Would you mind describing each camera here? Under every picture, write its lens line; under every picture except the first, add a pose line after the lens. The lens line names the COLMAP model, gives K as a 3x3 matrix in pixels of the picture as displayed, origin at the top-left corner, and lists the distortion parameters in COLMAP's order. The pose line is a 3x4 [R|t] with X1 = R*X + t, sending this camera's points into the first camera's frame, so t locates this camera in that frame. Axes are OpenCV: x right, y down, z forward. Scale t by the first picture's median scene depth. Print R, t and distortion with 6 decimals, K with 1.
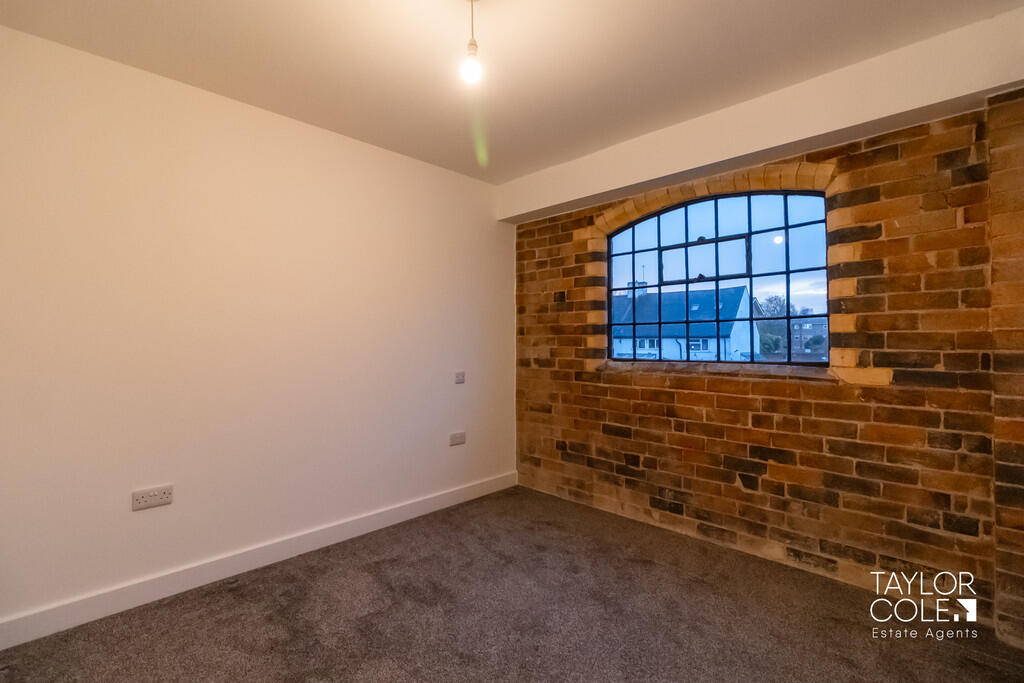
lens RADIAL K [[444.4, 0, 512.4], [0, 444.4, 332.2], [0, 0, 1]] dist [-0.005074, -0.000542]
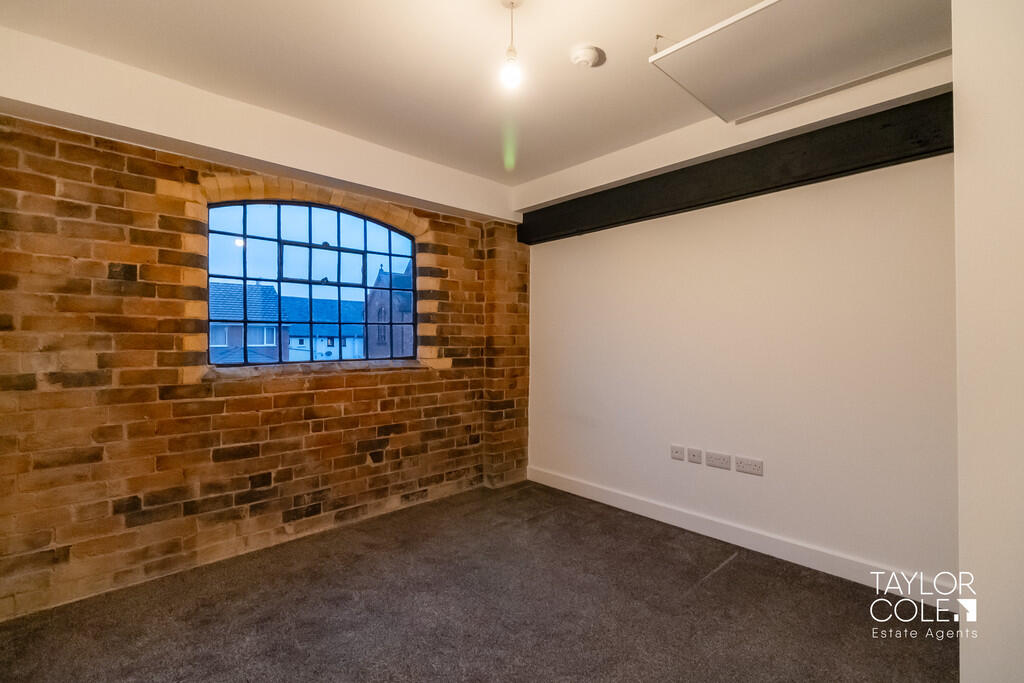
lens RADIAL K [[444.4, 0, 494.6], [0, 444.4, 336.5], [0, 0, 1]] dist [-0.005074, -0.000542]
pose [[0.086280, 0.013669, 0.996177, -0.601494], [-0.015939, 0.999797, -0.012338, 0.014778], [-0.996143, -0.014813, 0.086480, 0.526414]]
